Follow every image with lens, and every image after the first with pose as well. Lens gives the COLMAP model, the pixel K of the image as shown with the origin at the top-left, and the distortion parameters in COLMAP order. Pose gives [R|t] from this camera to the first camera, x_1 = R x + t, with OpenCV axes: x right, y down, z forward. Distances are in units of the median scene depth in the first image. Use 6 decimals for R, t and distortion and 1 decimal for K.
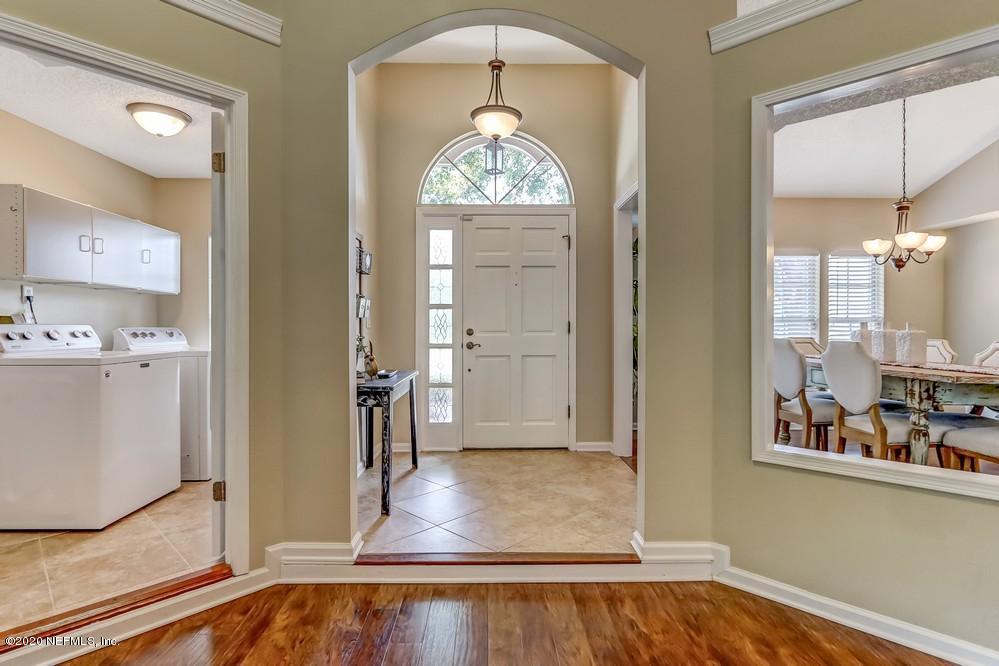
lens RADIAL K [[495.0, 0, 494.2], [0, 495.0, 330.2], [0, 0, 1]] dist [-0.011718, 0.005224]
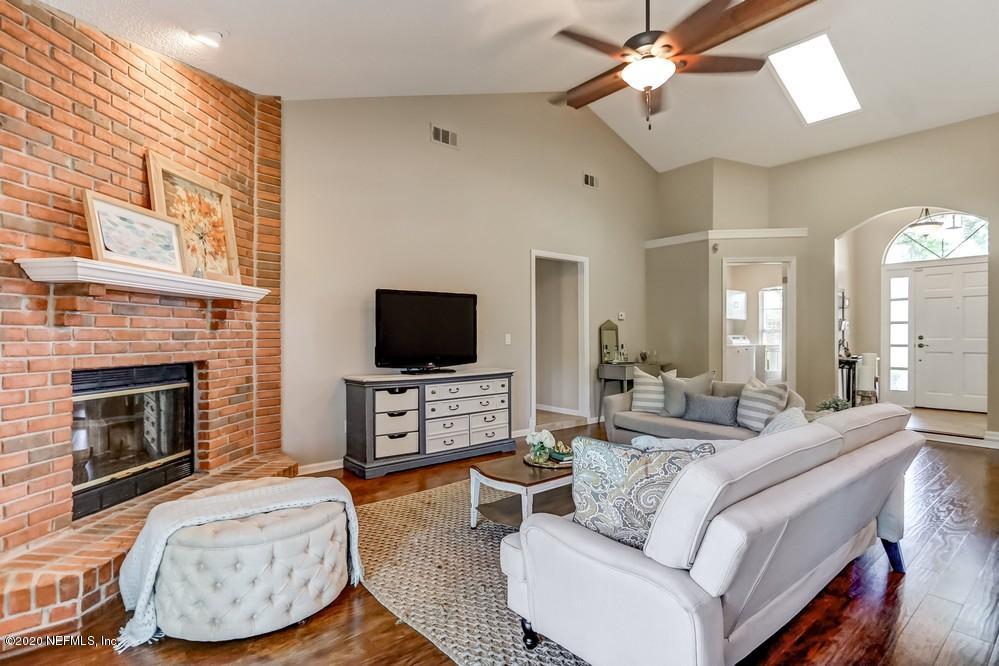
lens RADIAL K [[495.0, 0, 498.9], [0, 495.0, 333.3], [0, 0, 1]] dist [-0.011718, 0.005224]
pose [[0.618847, -0.003284, -0.785505, 0.453734], [0.000111, 0.999992, -0.004093, -0.005009], [0.785512, 0.002446, 0.618842, -1.391521]]
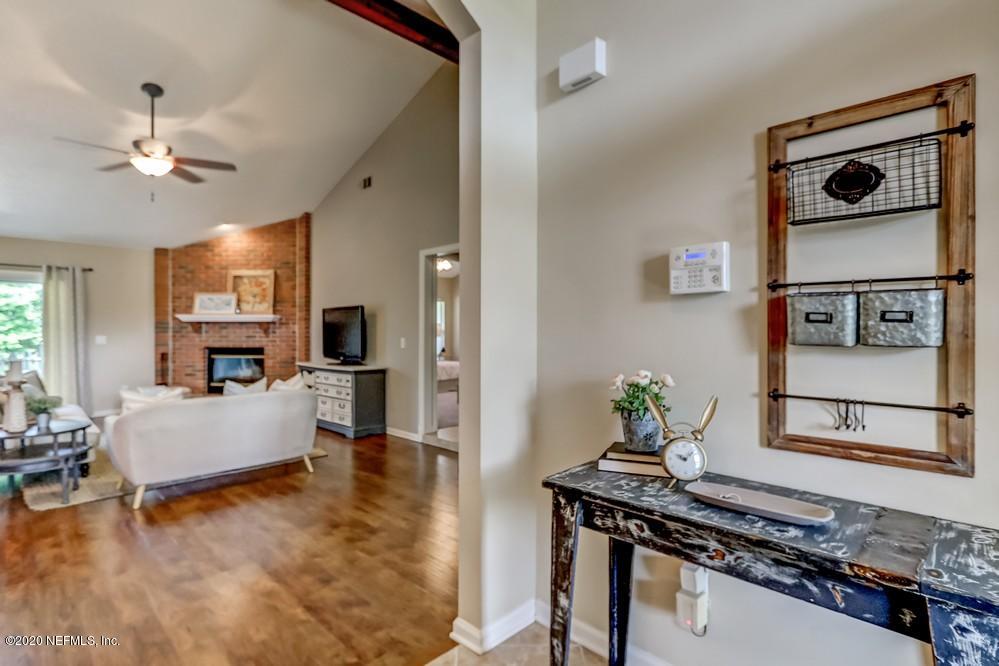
lens RADIAL K [[495.0, 0, 498.8], [0, 495.0, 334.5], [0, 0, 1]] dist [-0.011718, 0.005224]
pose [[-0.722871, 0.002805, -0.690977, 0.142864], [-0.003066, 0.999969, 0.007266, -0.033965], [0.690976, 0.007371, -0.722840, 1.069171]]
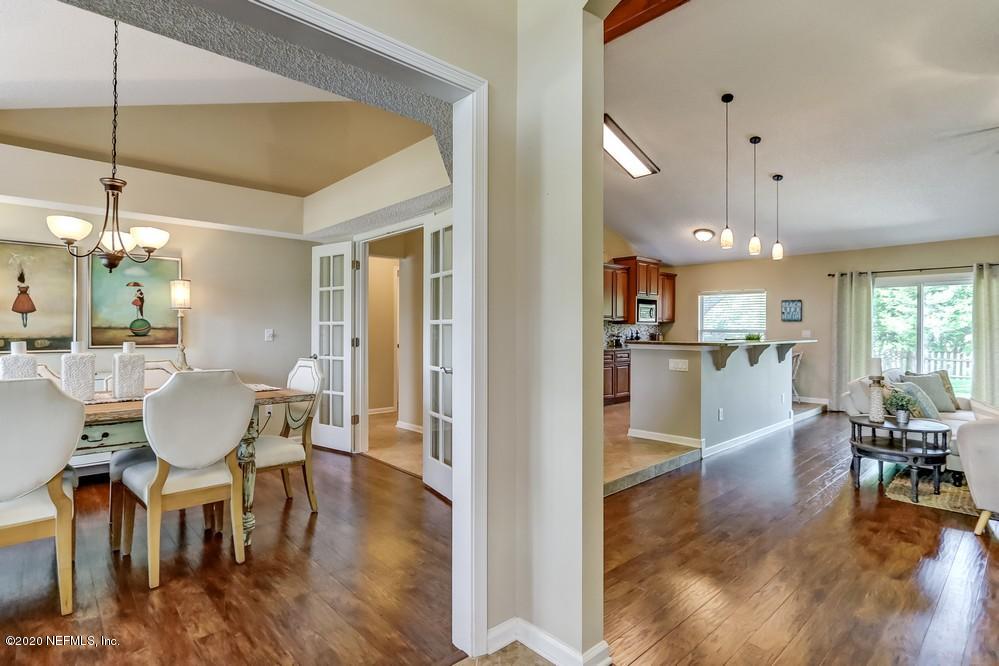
lens RADIAL K [[495.0, 0, 489.3], [0, 495.0, 329.5], [0, 0, 1]] dist [-0.011718, 0.005224]
pose [[-0.655482, -0.000790, 0.755211, -0.103400], [-0.000880, 1.000000, 0.000282, -0.035998], [-0.755211, -0.000480, -0.655482, 1.076331]]
